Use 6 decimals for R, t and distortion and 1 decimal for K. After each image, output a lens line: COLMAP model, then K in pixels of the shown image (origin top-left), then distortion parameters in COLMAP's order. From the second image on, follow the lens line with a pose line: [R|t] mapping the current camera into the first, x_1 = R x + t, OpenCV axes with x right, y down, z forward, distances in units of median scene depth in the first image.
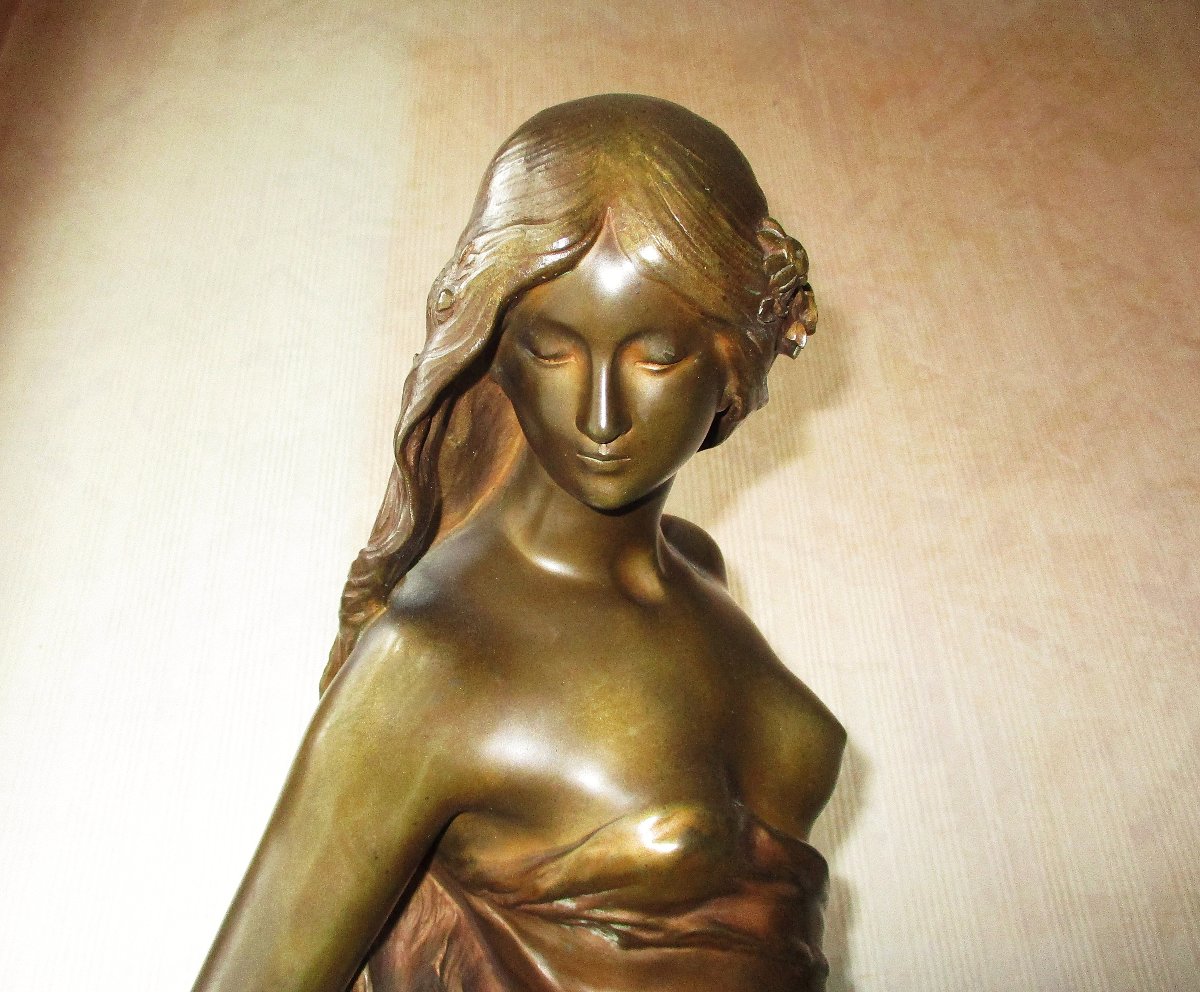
lens RADIAL K [[1040.2, 0, 538.6], [0, 1040.2, 487.9], [0, 0, 1]] dist [-0.022611, -0.010248]
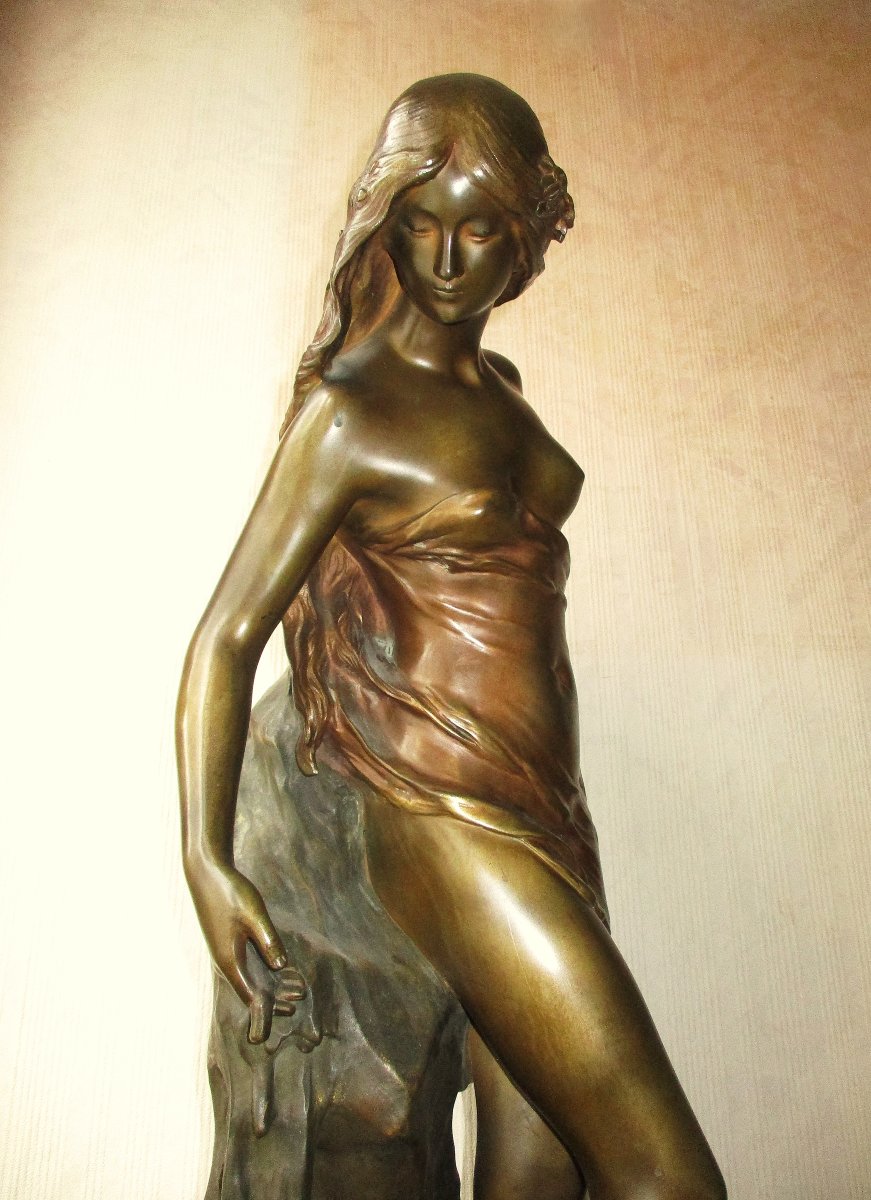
lens RADIAL K [[901.6, 0, 442.9], [0, 901.6, 580.8], [0, 0, 1]] dist [-0.034368, 0.010582]
pose [[0.998218, 0.018626, 0.056689, -0.023316], [-0.028690, 0.982829, 0.182275, 0.166918], [-0.052320, -0.183577, 0.981612, -0.570978]]
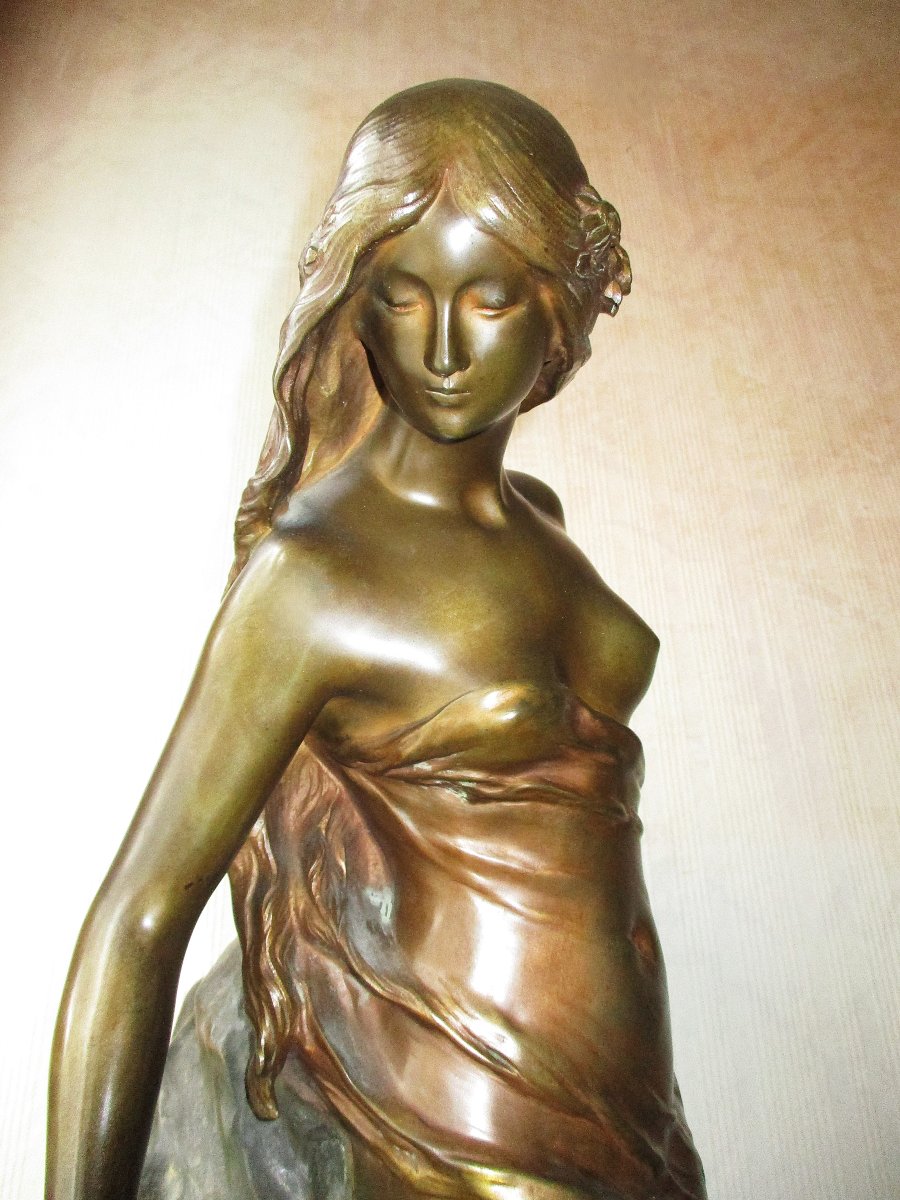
lens RADIAL K [[901.2, 0, 450.0], [0, 901.2, 600.0], [0, 0, 1]] dist [-0.027315, -0.001142]
pose [[0.999832, -0.011092, 0.014581, 0.043625], [0.009807, 0.996292, 0.085471, 0.111572], [-0.015475, -0.085313, 0.996234, -0.045820]]
